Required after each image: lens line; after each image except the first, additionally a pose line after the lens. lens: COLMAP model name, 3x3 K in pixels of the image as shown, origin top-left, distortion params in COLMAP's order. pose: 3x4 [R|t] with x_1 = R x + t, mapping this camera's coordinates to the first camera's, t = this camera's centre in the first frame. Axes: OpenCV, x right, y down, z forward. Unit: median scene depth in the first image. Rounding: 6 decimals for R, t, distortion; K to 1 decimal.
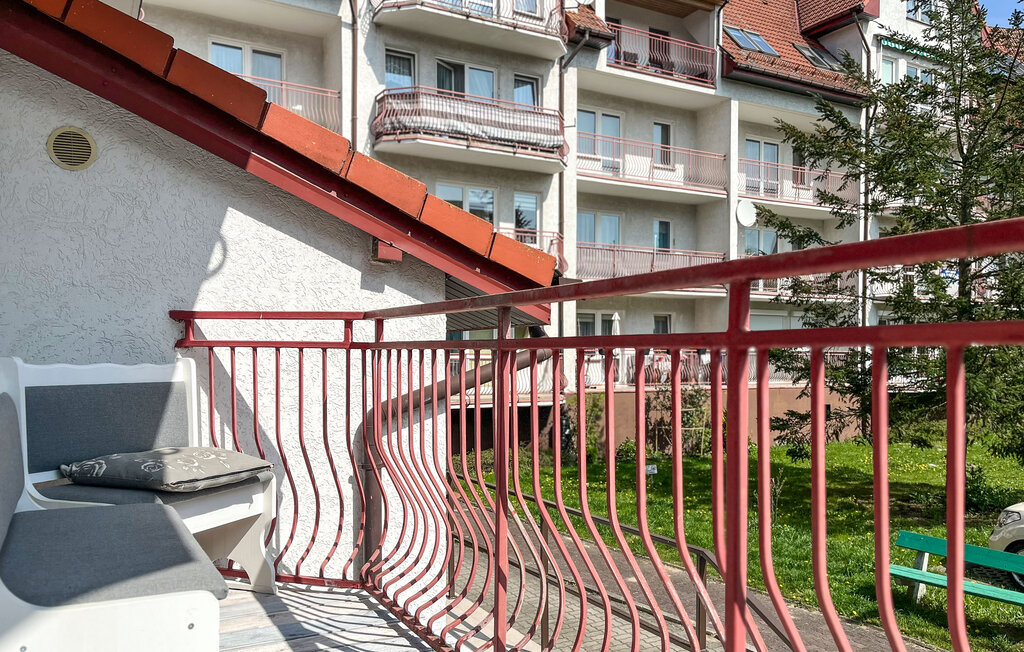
lens RADIAL K [[802.3, 0, 495.6], [0, 802.3, 368.2], [0, 0, 1]] dist [0.075256, -0.001149]
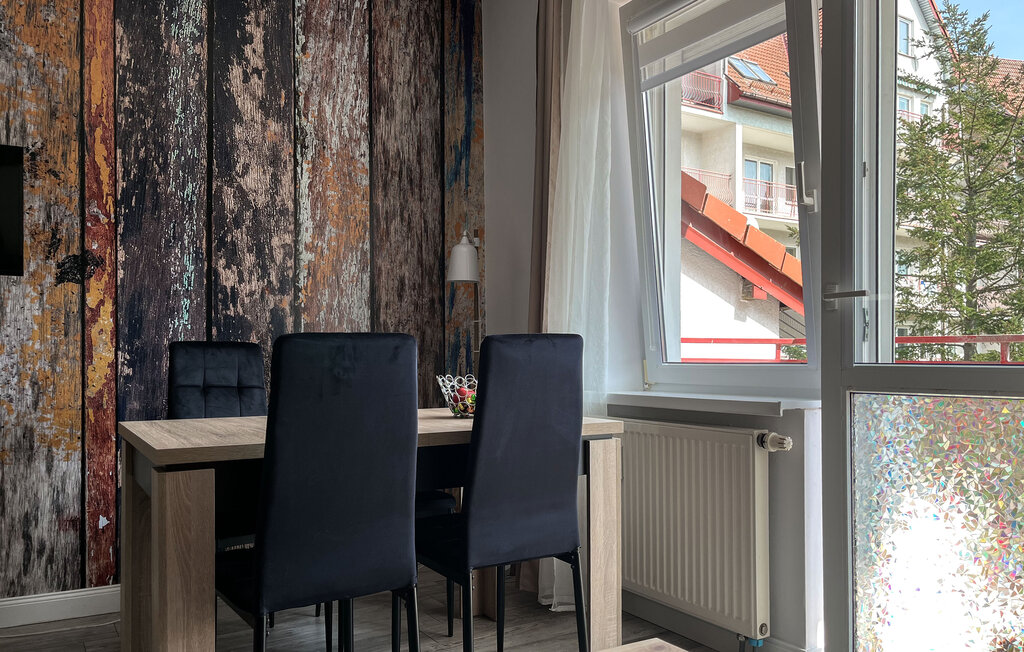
lens RADIAL K [[802.3, 0, 495.6], [0, 802.3, 368.2], [0, 0, 1]] dist [0.075256, -0.001149]
pose [[0.998178, -0.008445, 0.059745, -0.097758], [0.008898, 0.999934, -0.007310, -0.001031], [-0.059679, 0.007828, 0.998187, -0.056564]]
